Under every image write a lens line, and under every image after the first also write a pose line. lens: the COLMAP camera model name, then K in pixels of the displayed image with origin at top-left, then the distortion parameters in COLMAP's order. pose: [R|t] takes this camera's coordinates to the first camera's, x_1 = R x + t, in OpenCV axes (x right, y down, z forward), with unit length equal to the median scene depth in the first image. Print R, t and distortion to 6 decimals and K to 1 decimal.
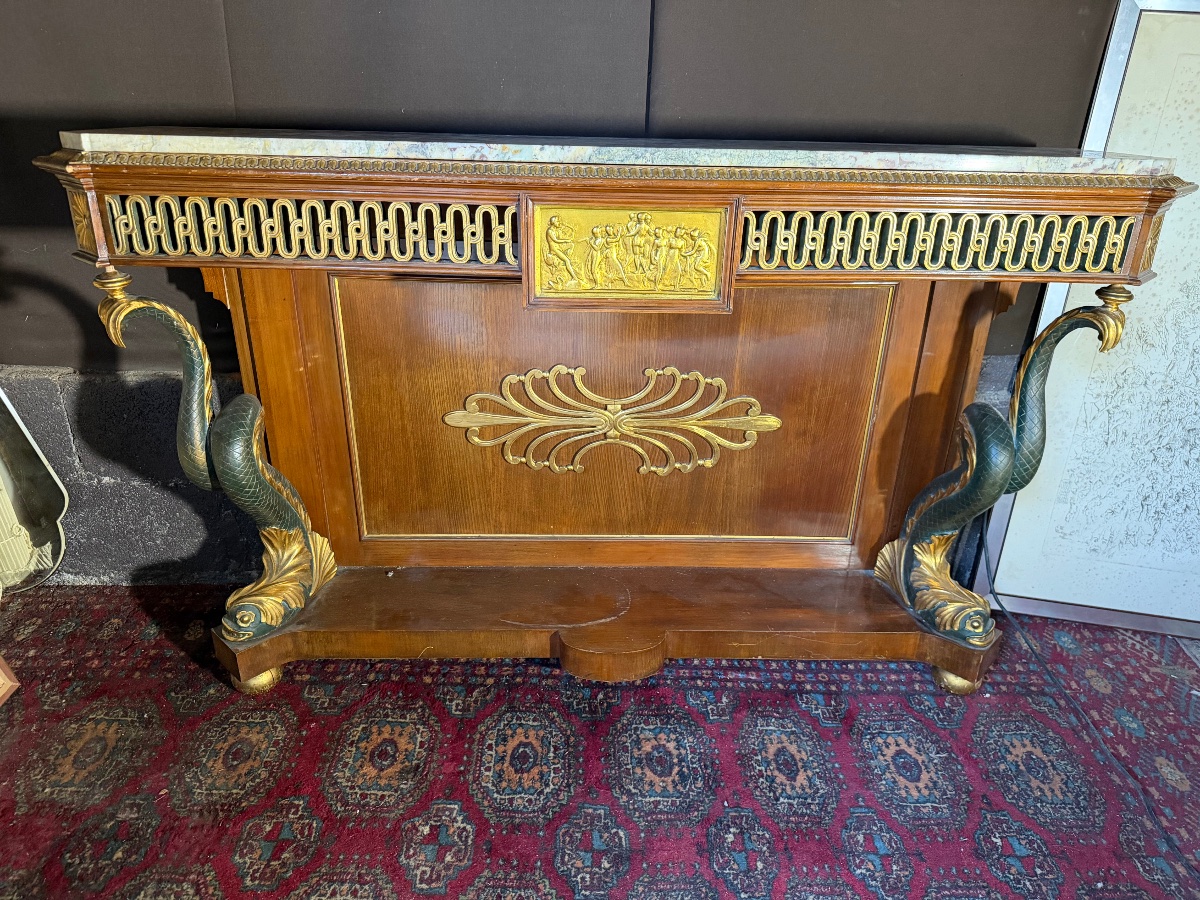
lens RADIAL K [[836.5, 0, 601.7], [0, 836.5, 458.1], [0, 0, 1]] dist [0.038627, -0.049795]
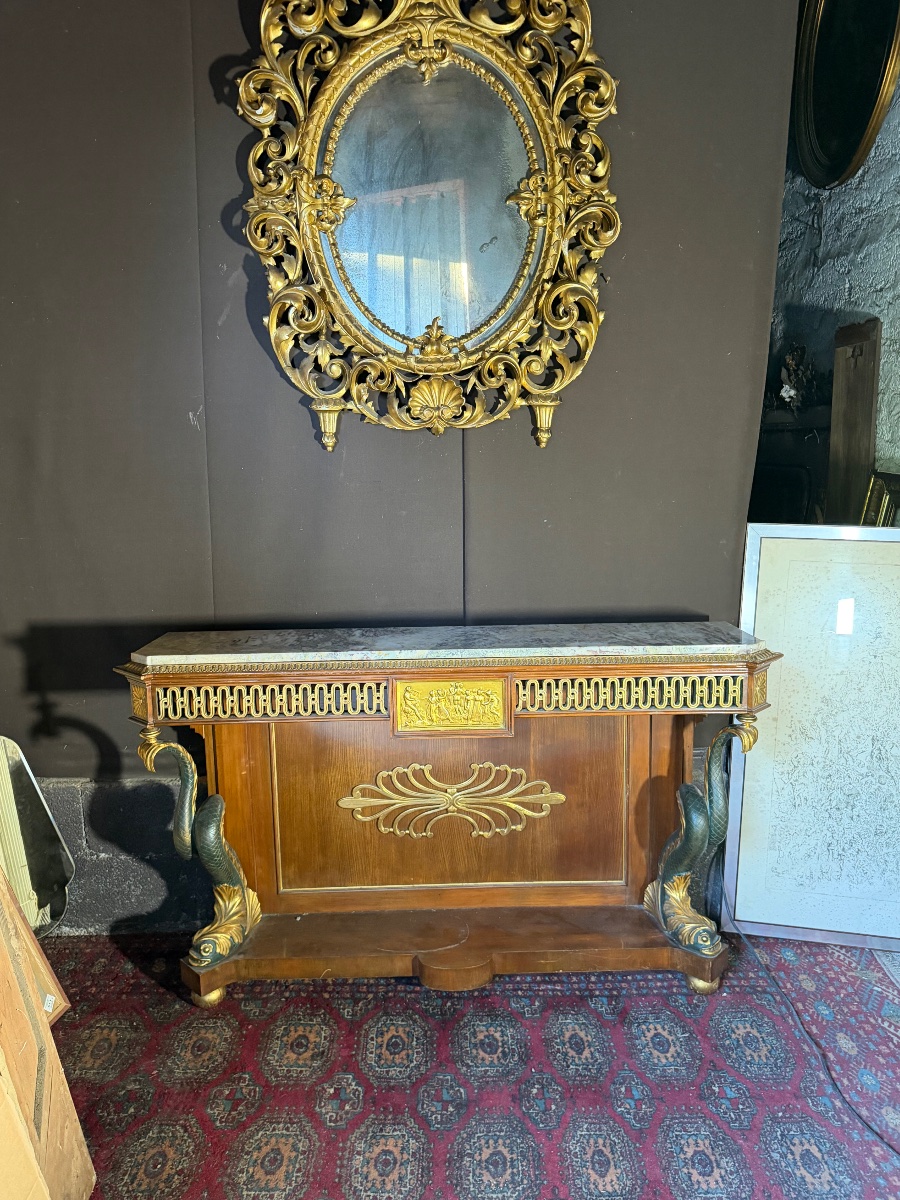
lens RADIAL K [[841.6, 0, 447.8], [0, 841.6, 605.9], [0, 0, 1]] dist [0.062297, -0.088240]
pose [[0.999152, -0.037870, -0.016190, 0.051246], [0.032841, 0.969797, -0.241693, -0.021491], [0.024854, 0.240957, 0.970218, -0.619096]]
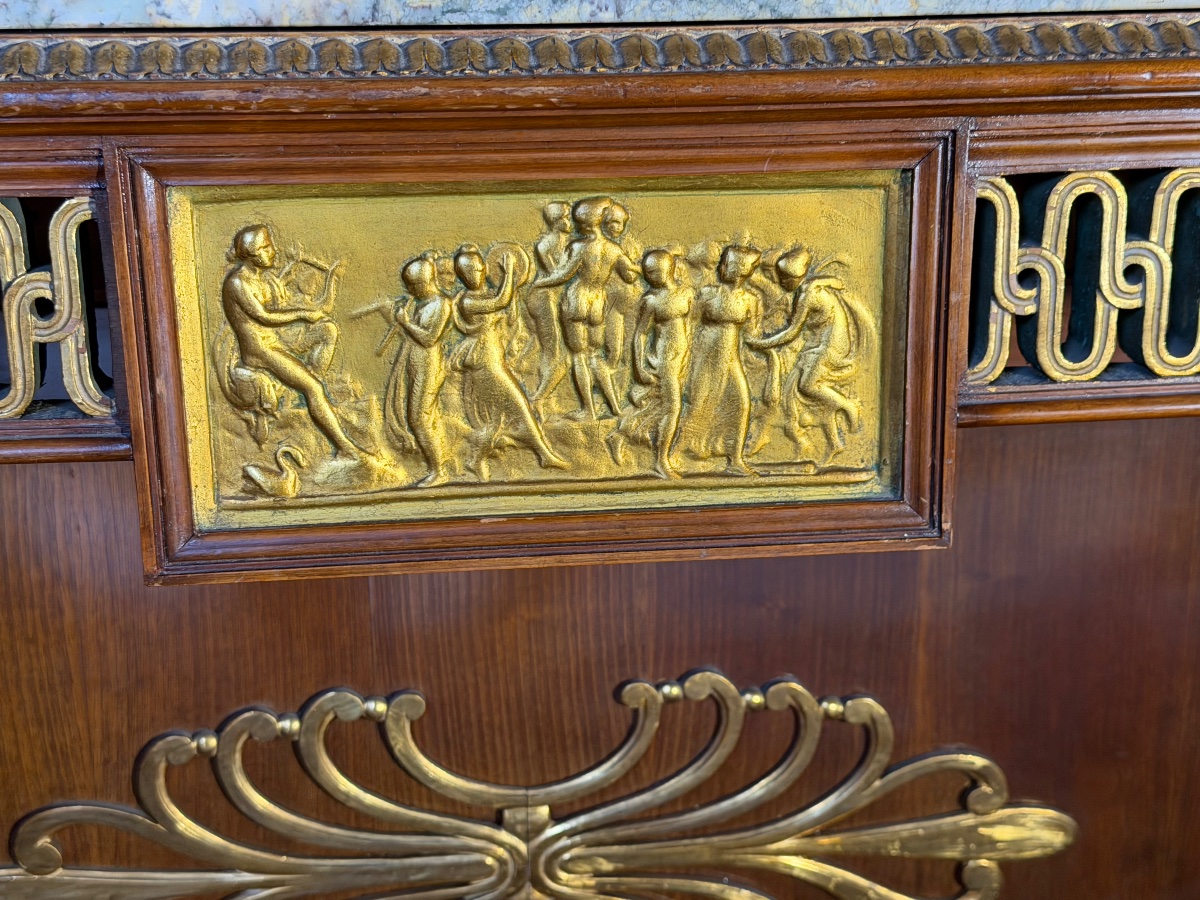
lens RADIAL K [[1846.1, 0, 640.7], [0, 1846.1, 395.4], [0, 0, 1]] dist [0.103913, -0.000914]
pose [[0.995295, -0.053880, 0.080525, 0.011781], [0.066156, 0.985134, -0.158537, -0.119112], [-0.070786, 0.163118, 0.984064, 0.375622]]
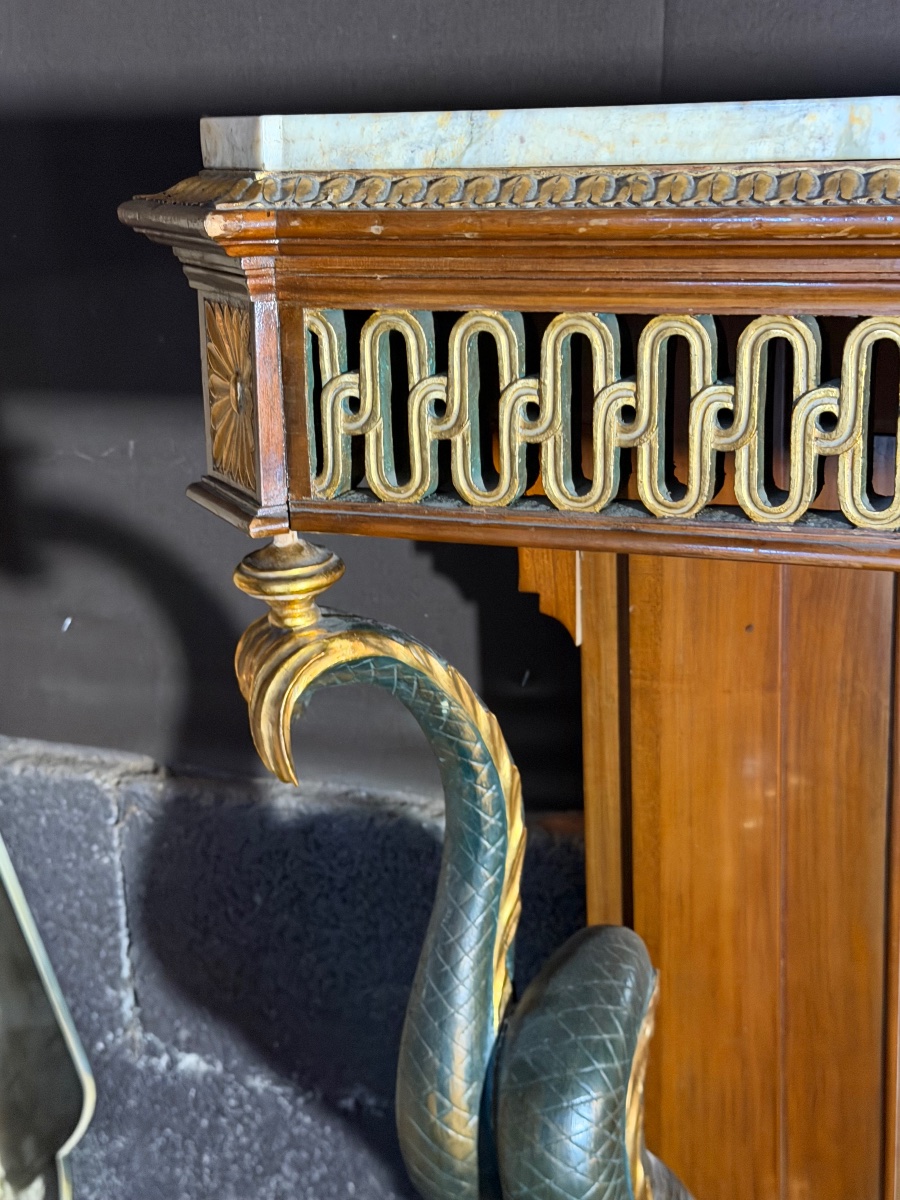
lens RADIAL K [[1846.1, 0, 450.0], [0, 1846.1, 600.0], [0, 0, 1]] dist [0.103913, -0.000914]
pose [[0.916557, 0.053321, -0.396333, -0.215772], [-0.111406, 0.985882, -0.125000, -0.104261], [0.384072, 0.158723, 0.909558, 0.341174]]
